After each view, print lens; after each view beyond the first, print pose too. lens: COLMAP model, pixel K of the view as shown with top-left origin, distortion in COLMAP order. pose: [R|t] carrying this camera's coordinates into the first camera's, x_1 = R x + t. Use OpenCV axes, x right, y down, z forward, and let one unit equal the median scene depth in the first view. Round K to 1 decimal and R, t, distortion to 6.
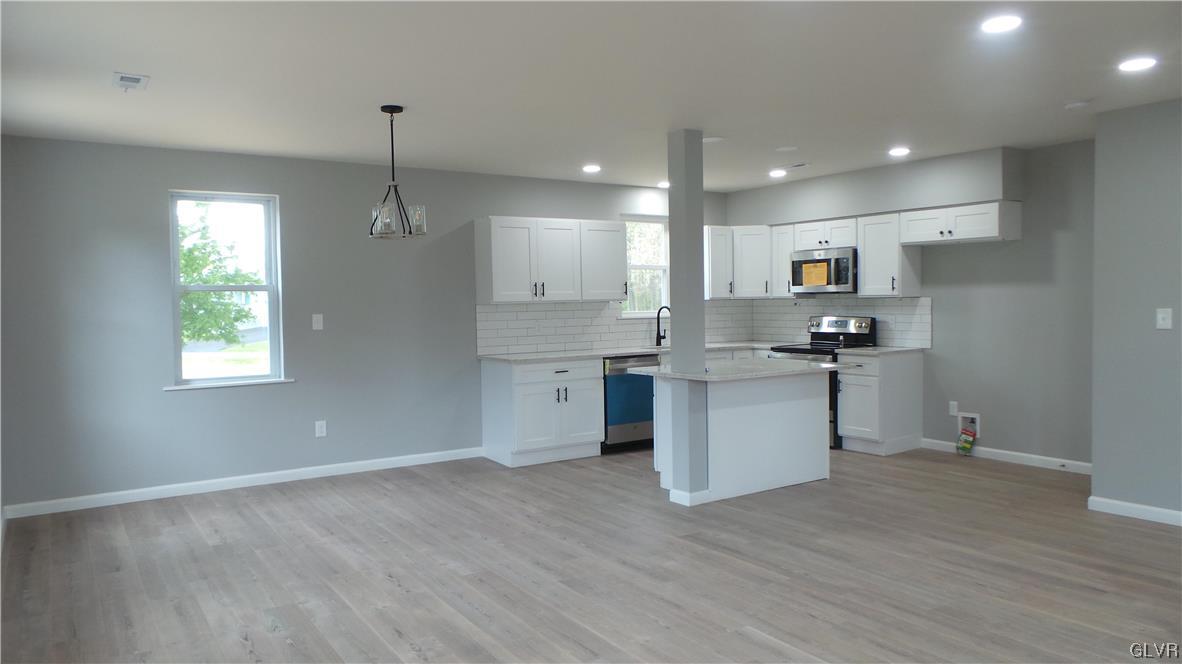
lens RADIAL K [[824.3, 0, 600.1], [0, 824.3, 333.4], [0, 0, 1]] dist [-0.010983, 0.030653]
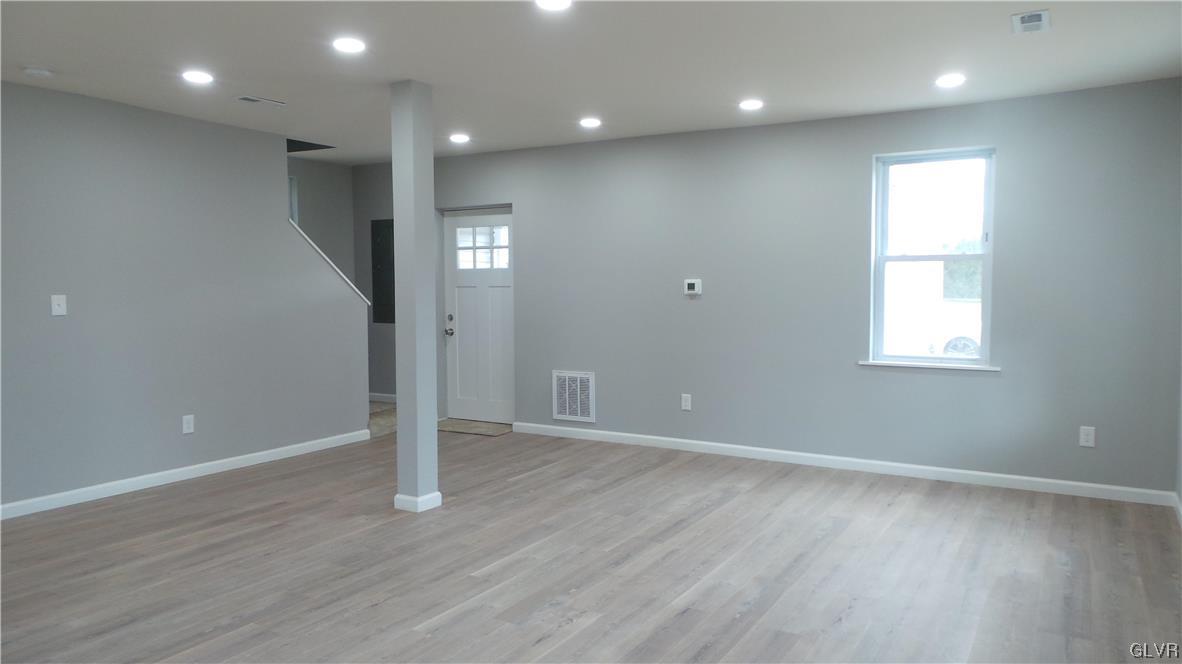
lens RADIAL K [[824.3, 0, 600.1], [0, 824.3, 333.4], [0, 0, 1]] dist [-0.010983, 0.030653]
pose [[-0.435398, -0.045962, 0.899064, -0.677847], [0.037568, 0.996898, 0.069156, -0.036812], [-0.899454, 0.063886, -0.432321, 1.076180]]
